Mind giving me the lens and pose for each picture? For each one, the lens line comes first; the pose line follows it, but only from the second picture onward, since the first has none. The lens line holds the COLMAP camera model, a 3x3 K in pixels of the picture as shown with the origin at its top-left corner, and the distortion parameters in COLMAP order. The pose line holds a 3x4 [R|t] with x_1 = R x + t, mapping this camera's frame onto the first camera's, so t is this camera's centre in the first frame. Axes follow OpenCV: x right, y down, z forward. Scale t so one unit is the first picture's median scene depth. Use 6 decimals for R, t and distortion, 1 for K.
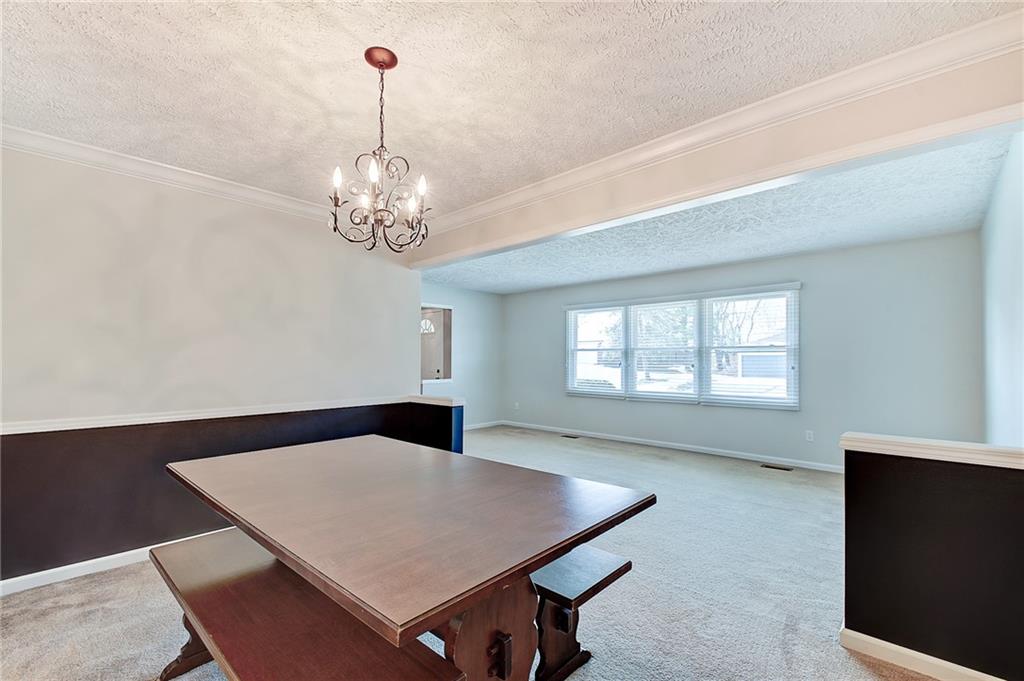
lens RADIAL K [[446.9, 0, 511.3], [0, 446.9, 354.4], [0, 0, 1]] dist [0.001800, -0.000301]
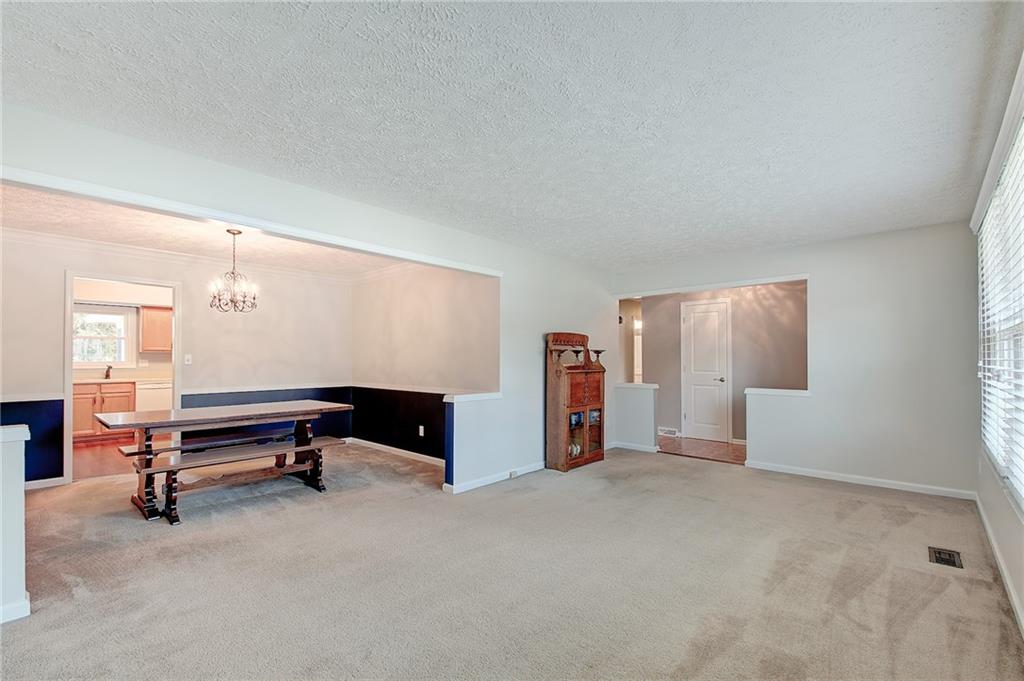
lens RADIAL K [[446.9, 0, 511.3], [0, 446.9, 354.4], [0, 0, 1]] dist [0.001800, -0.000301]
pose [[-0.009619, -0.012290, -0.999878, 1.952771], [0.007320, 0.999897, -0.012361, 0.026111], [0.999927, -0.007438, -0.009528, 2.369958]]
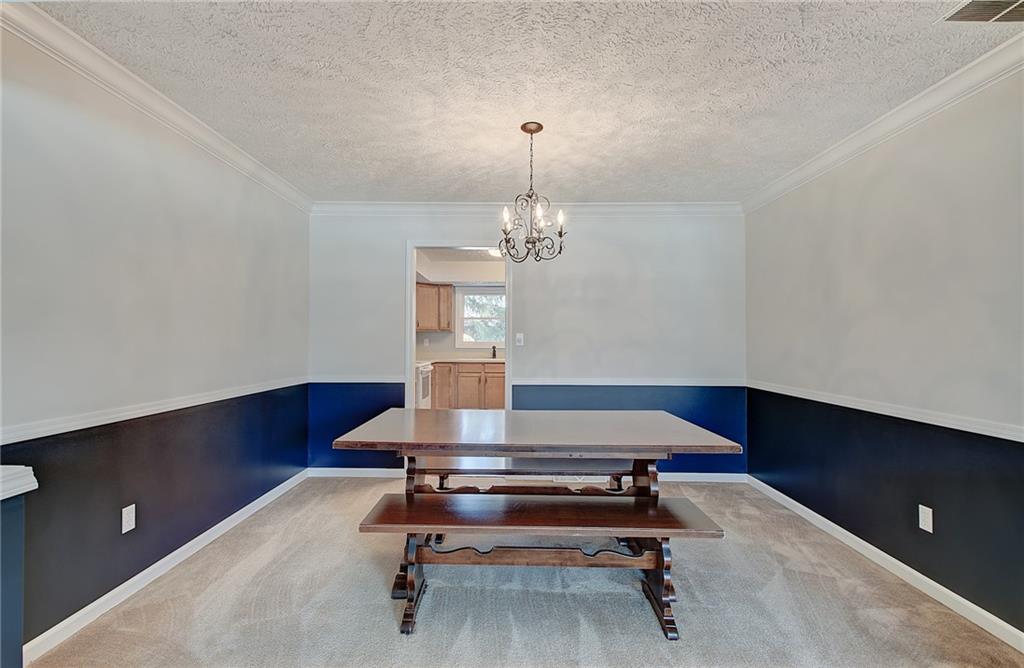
lens RADIAL K [[467.5, 0, 502.2], [0, 467.5, 328.7], [0, 0, 1]] dist [-0.001361, -0.000444]
pose [[-0.750559, -0.021080, -0.660468, 0.718076], [-0.003133, 0.999593, -0.028343, 0.020804], [0.660797, -0.019204, -0.750319, 1.952750]]
